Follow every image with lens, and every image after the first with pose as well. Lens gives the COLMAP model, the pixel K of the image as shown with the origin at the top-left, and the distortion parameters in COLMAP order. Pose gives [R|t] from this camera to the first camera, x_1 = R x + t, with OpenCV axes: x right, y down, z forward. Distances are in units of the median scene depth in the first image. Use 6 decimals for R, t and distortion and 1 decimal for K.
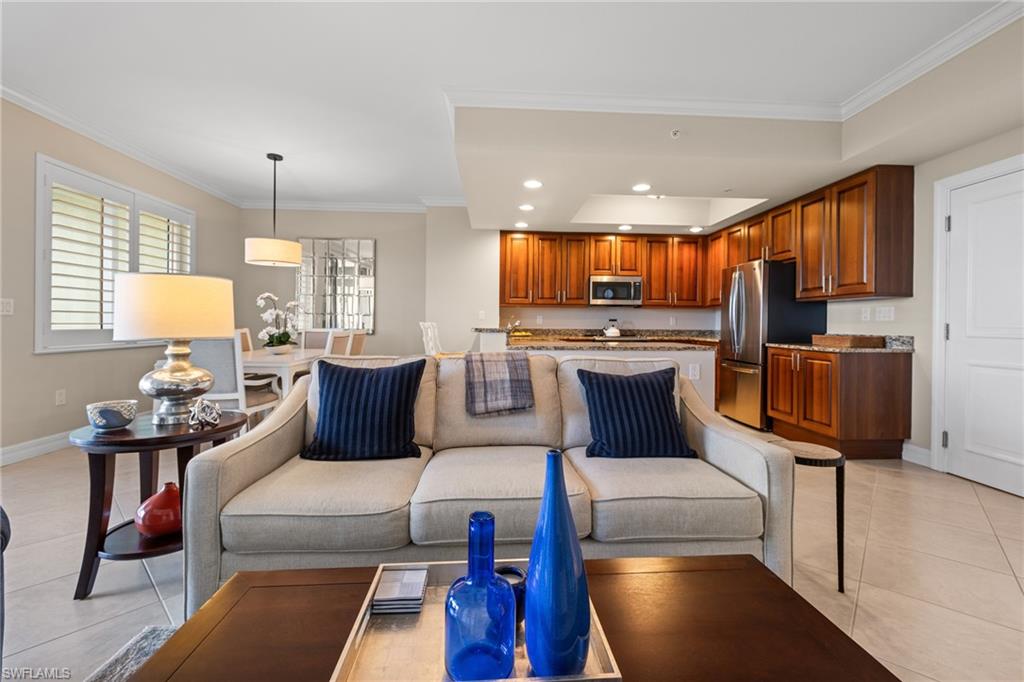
lens RADIAL K [[428.3, 0, 516.6], [0, 428.3, 325.8], [0, 0, 1]] dist [-0.001088, -0.000026]
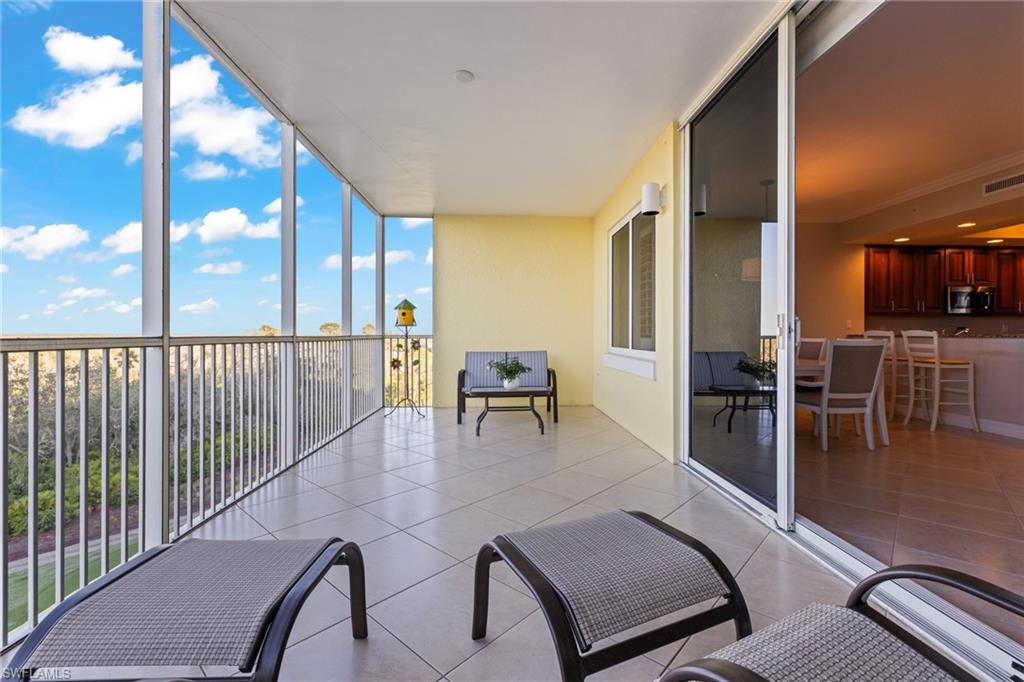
lens RADIAL K [[438.4, 0, 516.2], [0, 438.4, 335.1], [0, 0, 1]] dist [-0.001549, -0.000319]
pose [[0.999828, -0.008334, -0.016541, -0.883343], [0.008275, 0.999959, -0.003583, -0.001185], [0.016570, 0.003446, 0.999857, -0.103531]]
